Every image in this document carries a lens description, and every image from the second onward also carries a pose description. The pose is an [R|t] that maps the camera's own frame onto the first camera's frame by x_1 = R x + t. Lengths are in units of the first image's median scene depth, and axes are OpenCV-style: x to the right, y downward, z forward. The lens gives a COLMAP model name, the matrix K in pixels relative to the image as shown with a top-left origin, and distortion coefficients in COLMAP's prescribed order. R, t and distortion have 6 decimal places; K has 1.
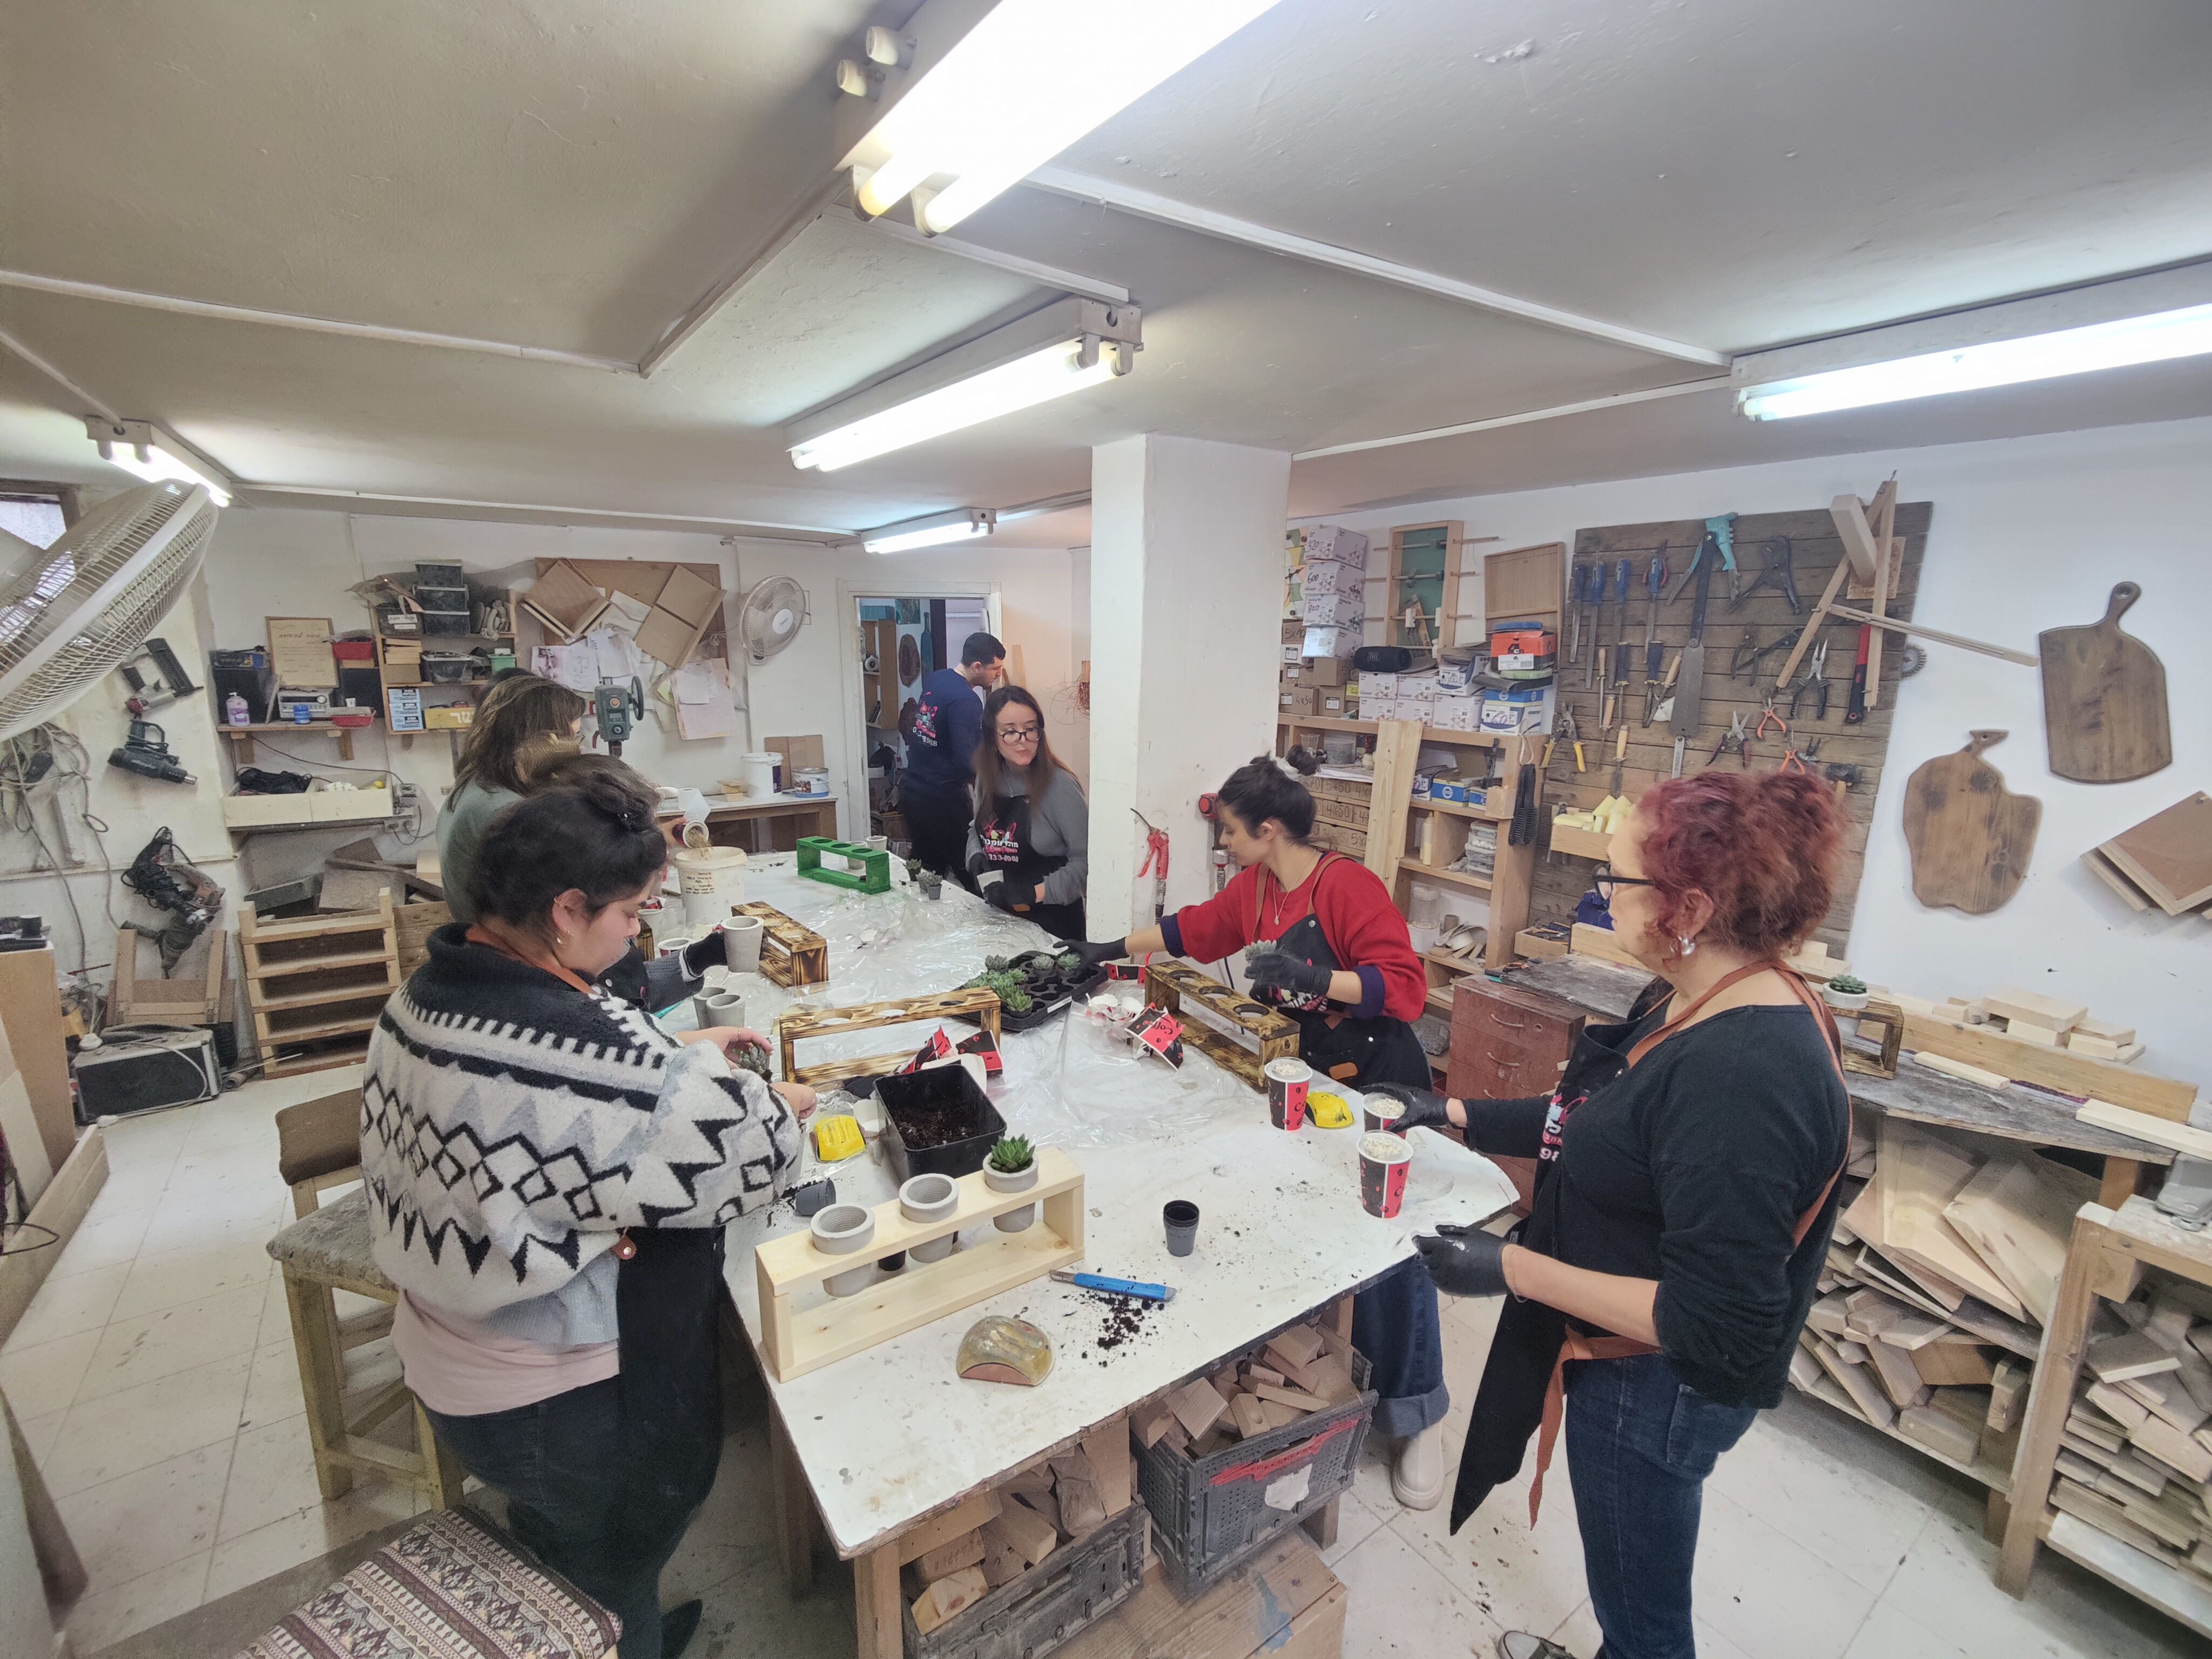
lens RADIAL K [[965.9, 0, 1143.8], [0, 965.9, 844.5], [0, 0, 1]] dist [-0.016887, -0.000833]
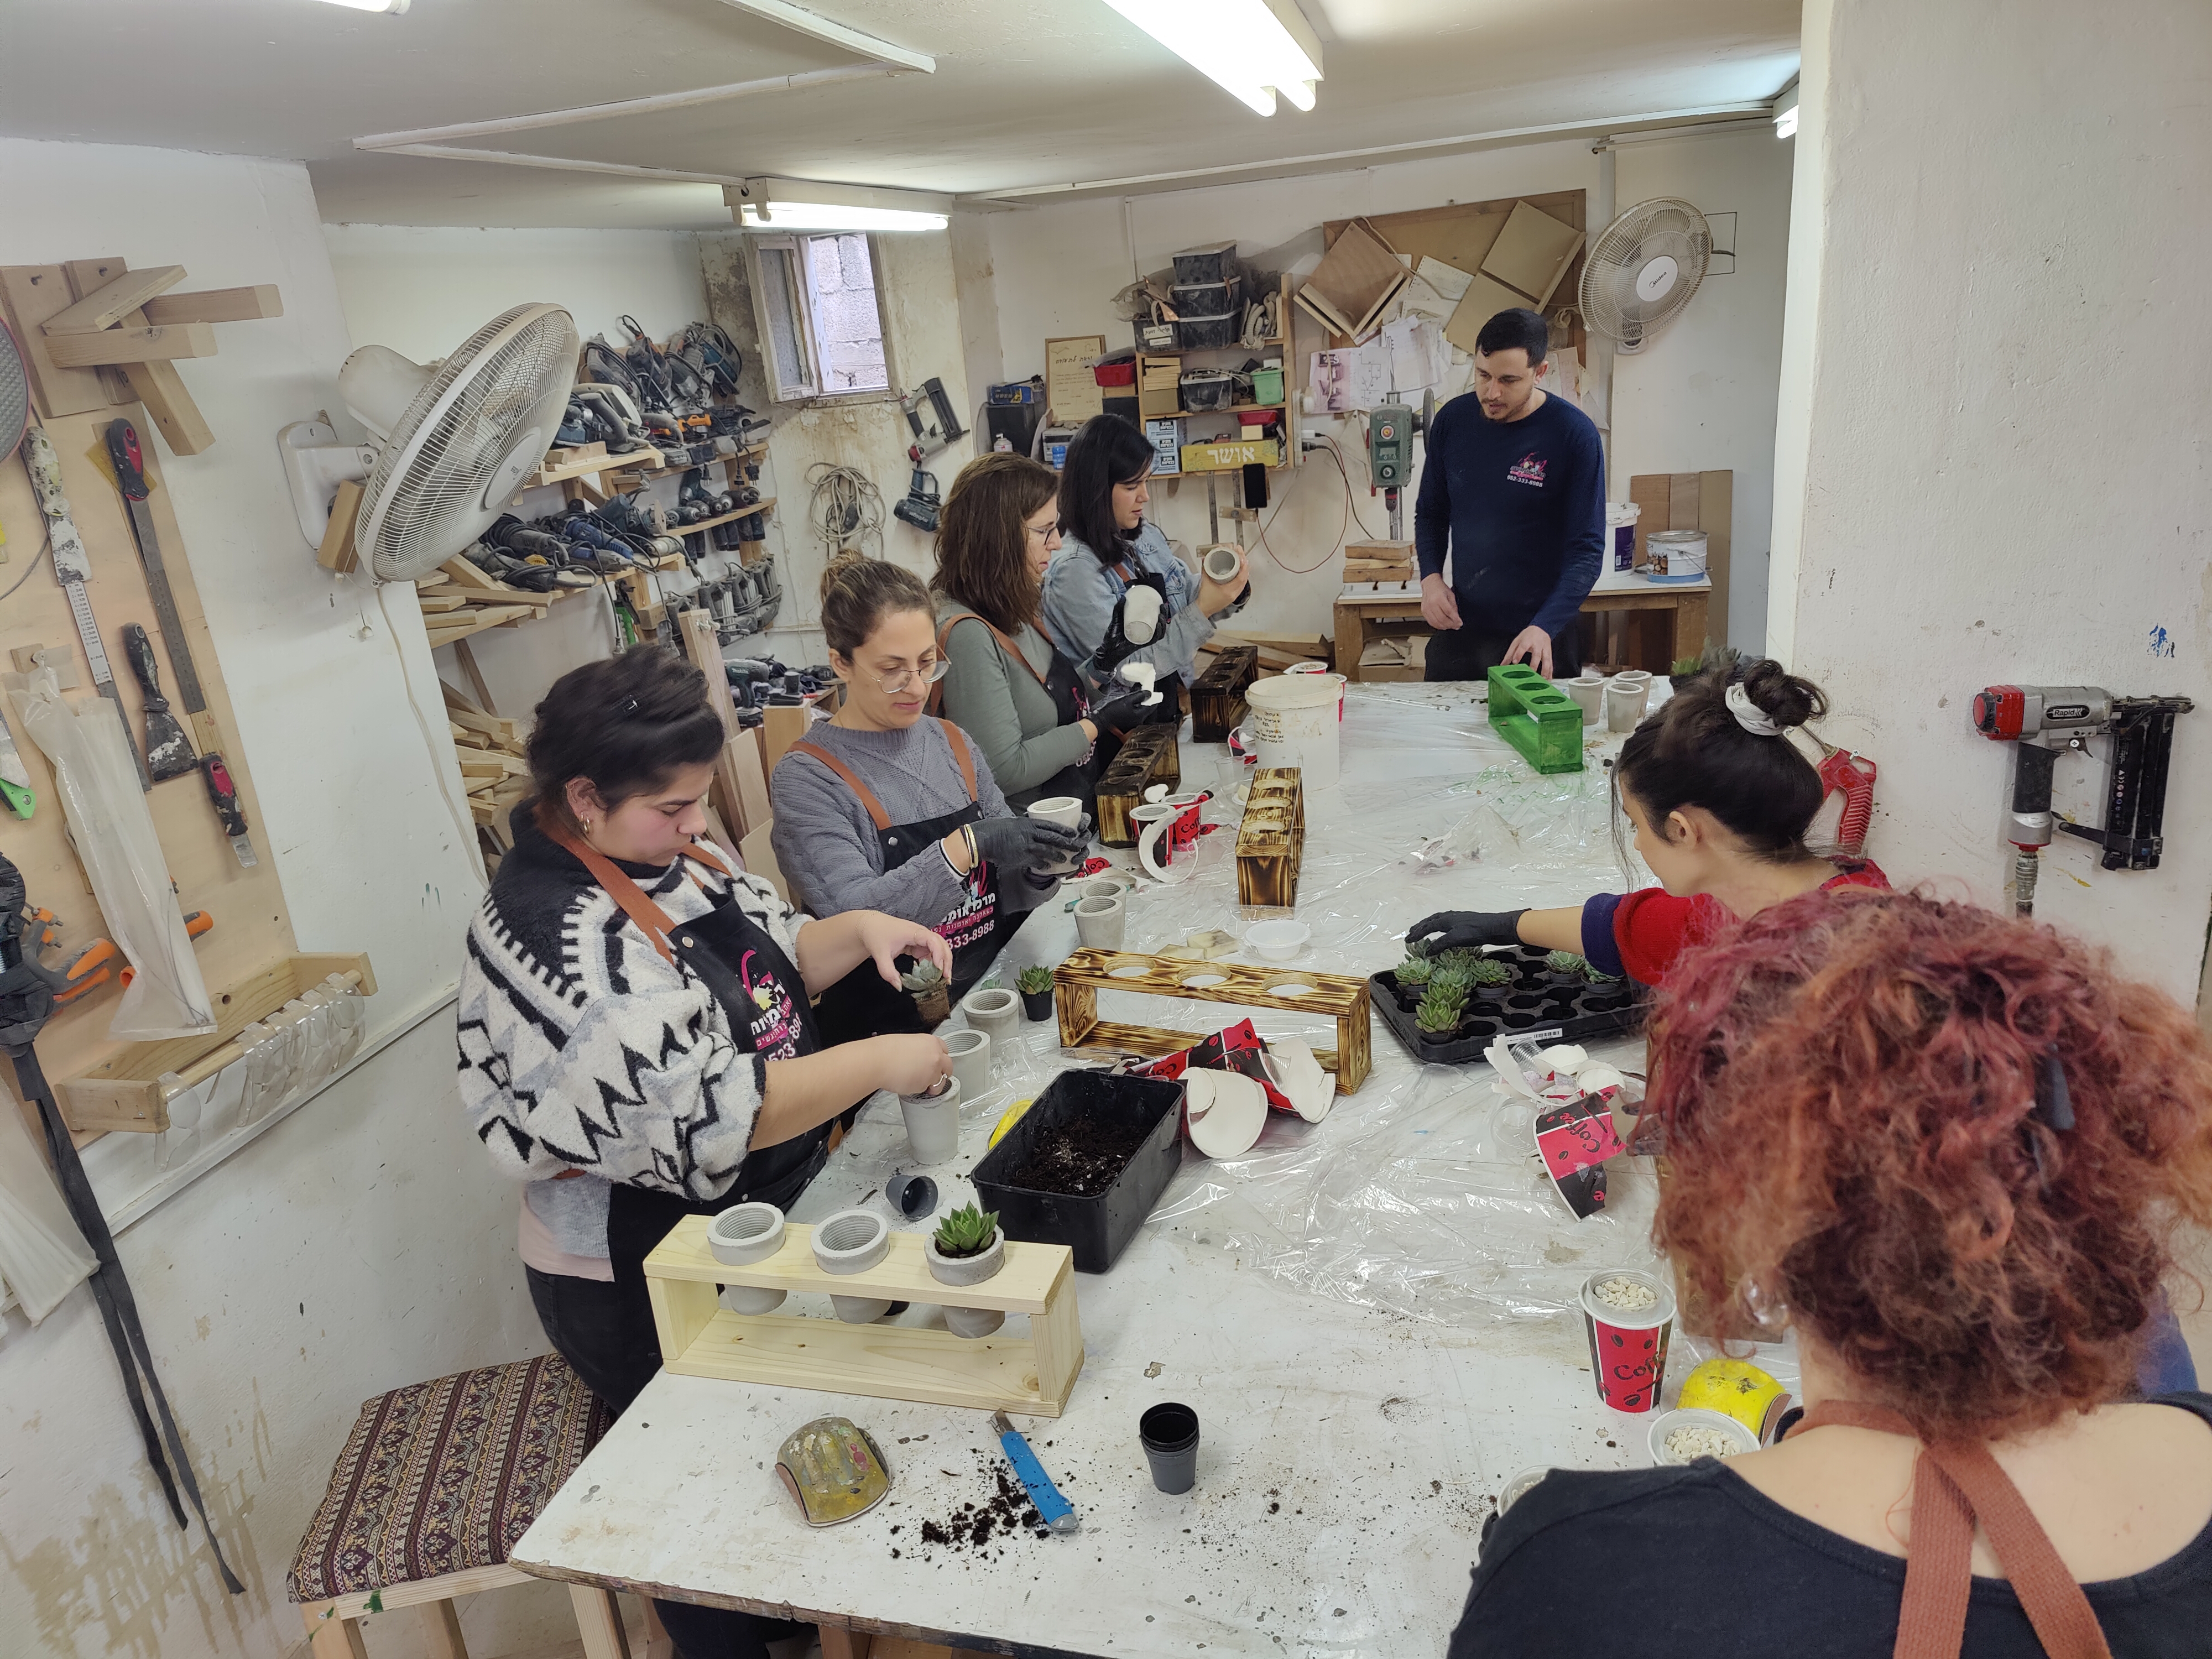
lens RADIAL K [[1556.3, 0, 1095.7], [0, 1556.3, 835.2], [0, 0, 1]] dist [0.039709, -0.024364]
pose [[0.626732, 0.185417, -0.756854, 0.232780], [-0.065667, 0.980390, 0.185803, -0.060239], [0.776463, -0.066748, 0.626618, 0.113502]]
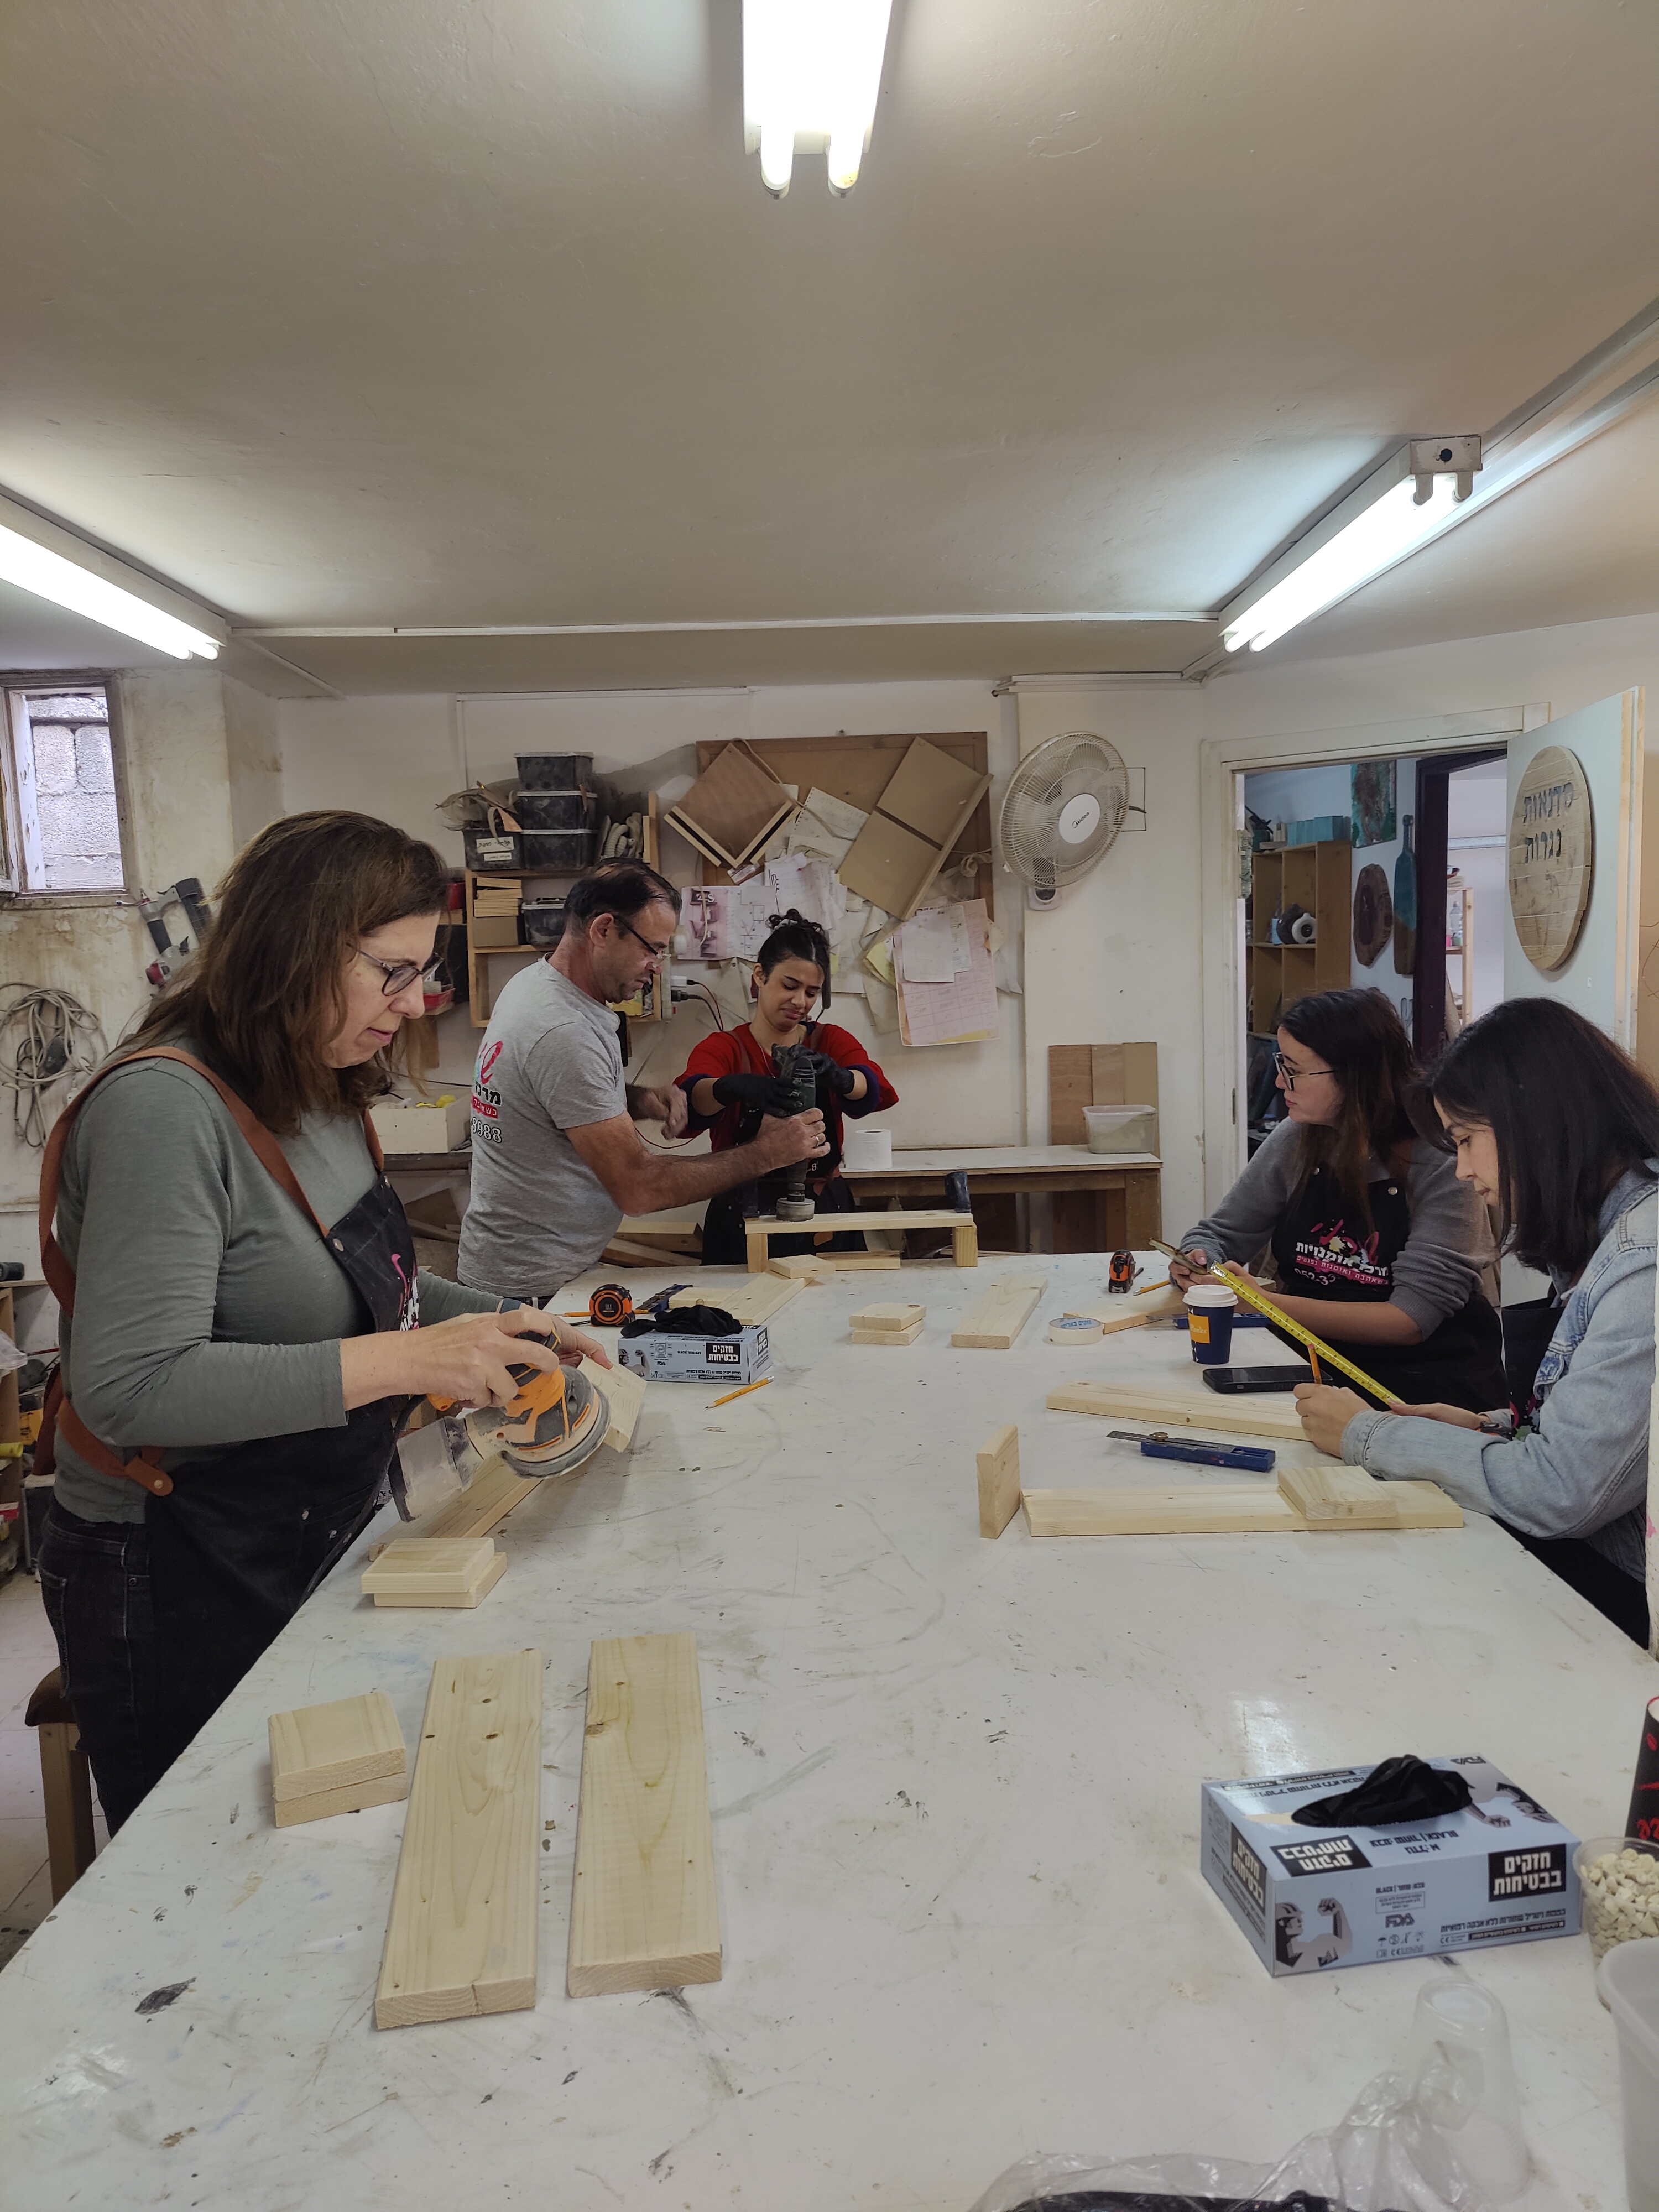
lens RADIAL K [[1556.3, 0, 824.8], [0, 1556.3, 1094.0], [0, 0, 1]] dist [0.039709, -0.024364]
pose [[0.813650, 0.015292, -0.581154, 0.006912], [-0.082062, 0.992666, -0.088772, 0.002433], [0.575535, 0.119920, 0.808937, 0.287594]]
